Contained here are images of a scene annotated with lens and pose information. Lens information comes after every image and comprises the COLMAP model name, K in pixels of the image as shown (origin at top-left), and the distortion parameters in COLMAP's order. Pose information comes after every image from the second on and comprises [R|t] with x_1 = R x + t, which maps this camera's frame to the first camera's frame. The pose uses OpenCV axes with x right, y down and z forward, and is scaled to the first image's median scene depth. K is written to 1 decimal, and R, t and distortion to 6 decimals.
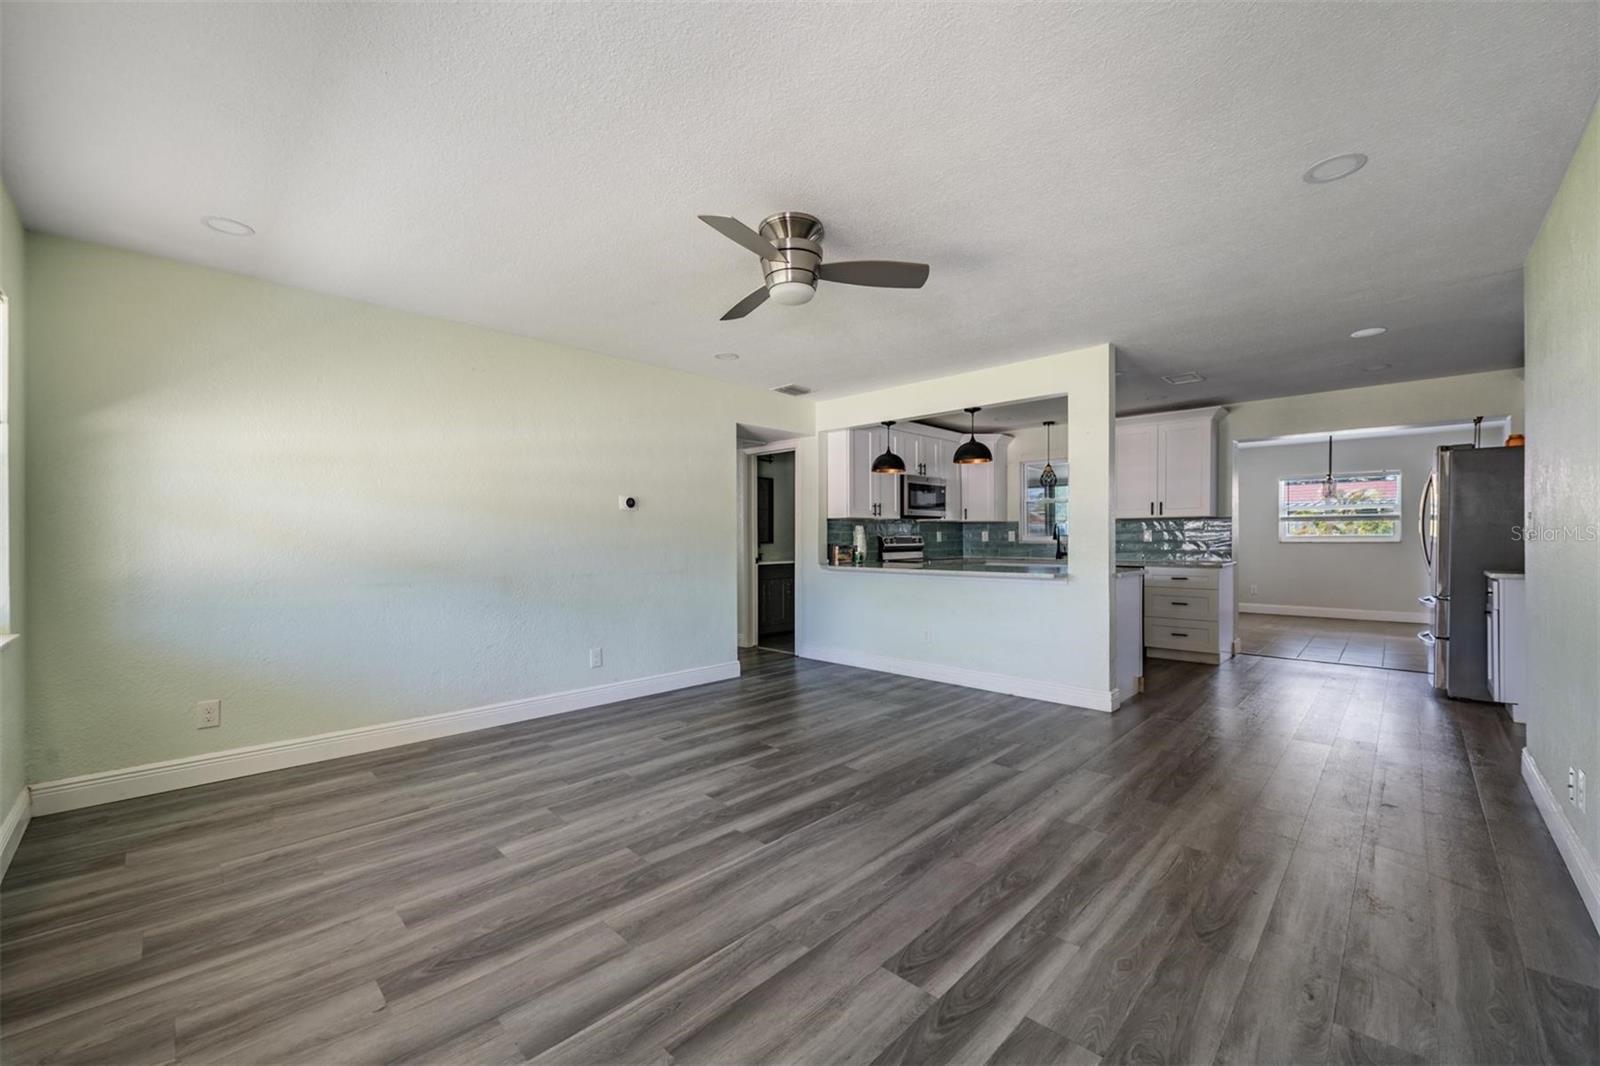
lens RADIAL K [[632.3, 0, 777.7], [0, 632.3, 546.0], [0, 0, 1]] dist [-0.008333, -0.001678]
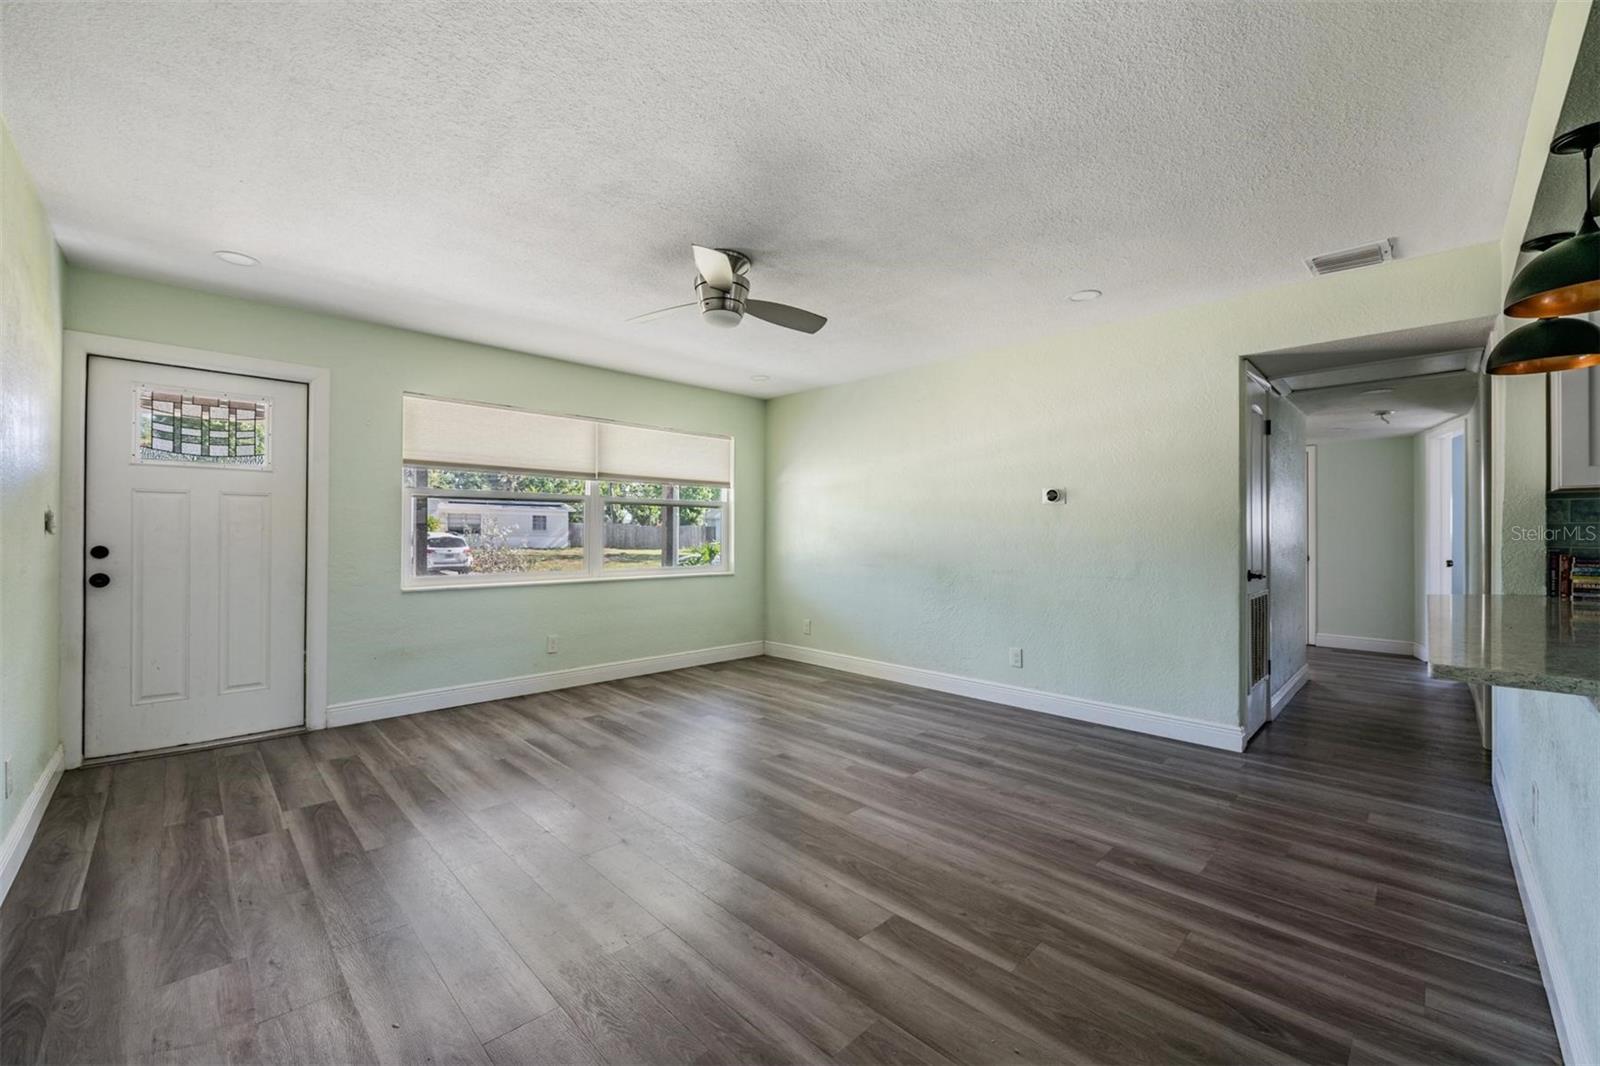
lens RADIAL K [[632.3, 0, 816.2], [0, 632.3, 543.1], [0, 0, 1]] dist [-0.008333, -0.001678]
pose [[0.016094, 0.015319, -0.999753, 0.933355], [-0.015920, 0.999760, 0.015063, -0.012818], [0.999744, 0.015673, 0.016334, 0.921379]]
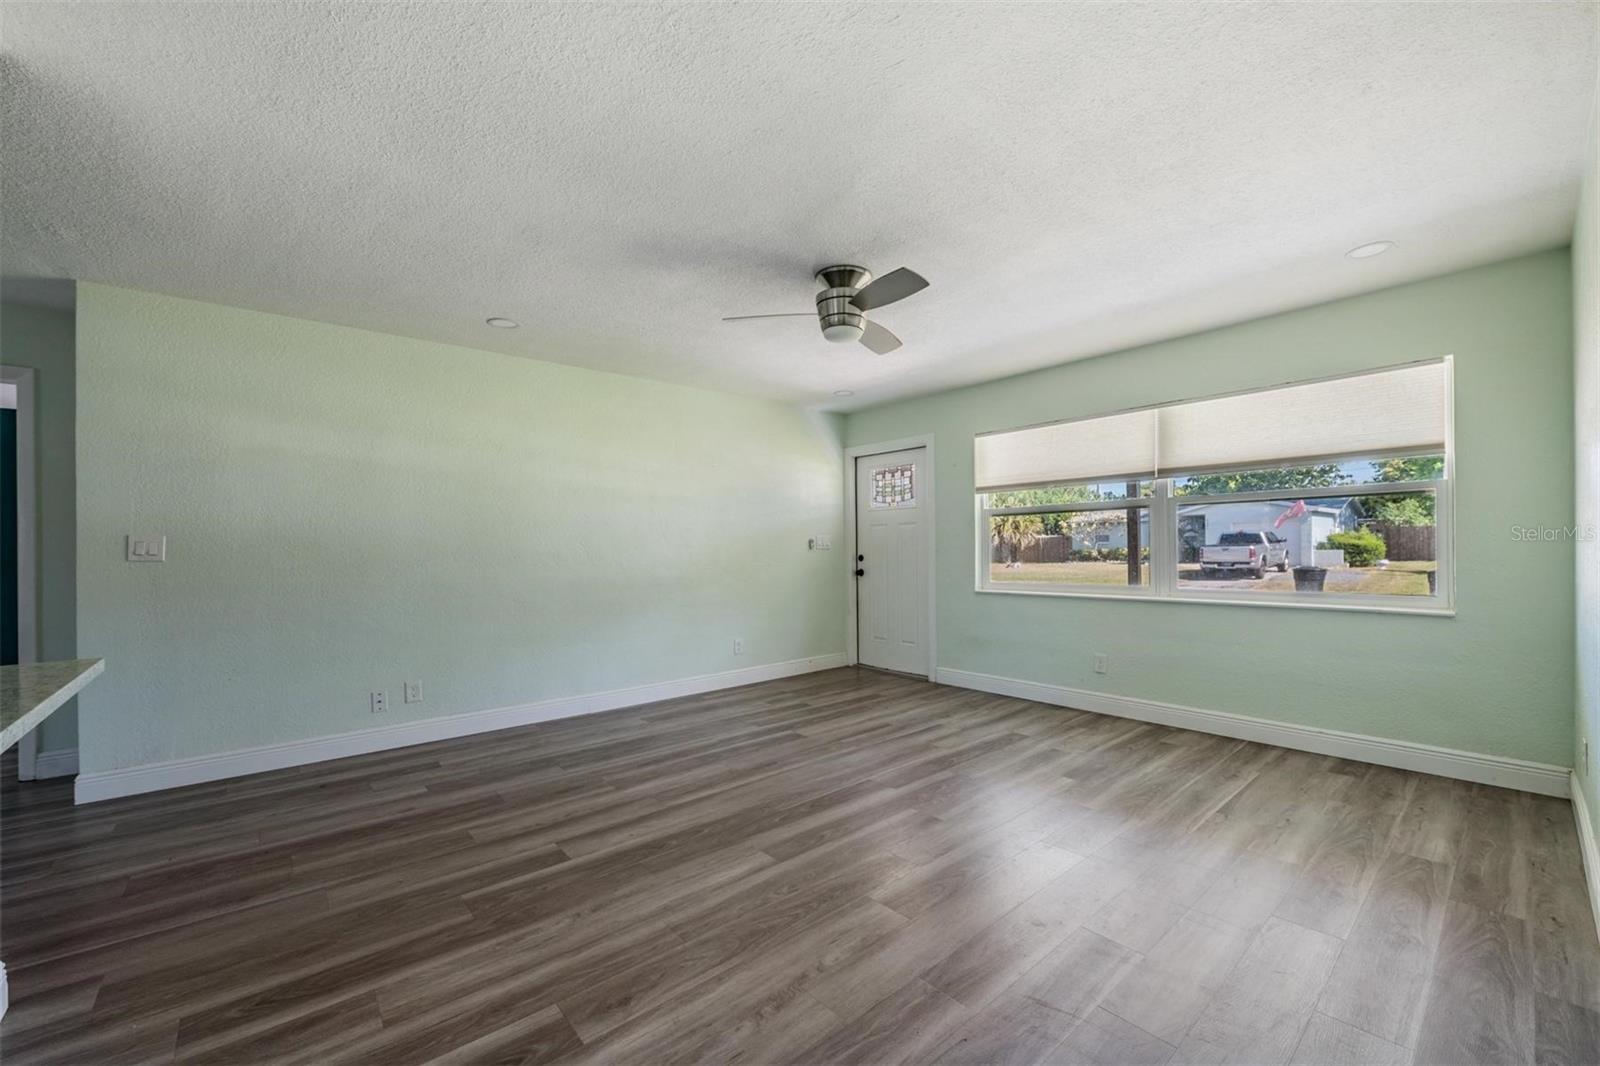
lens RADIAL K [[632.3, 0, 792.6], [0, 632.3, 542.1], [0, 0, 1]] dist [-0.008333, -0.001678]
pose [[-0.997791, 0.015060, 0.064696, 0.033455], [0.015044, 0.999887, -0.000745, -0.014920], [-0.064700, 0.000230, -0.997905, 1.722800]]
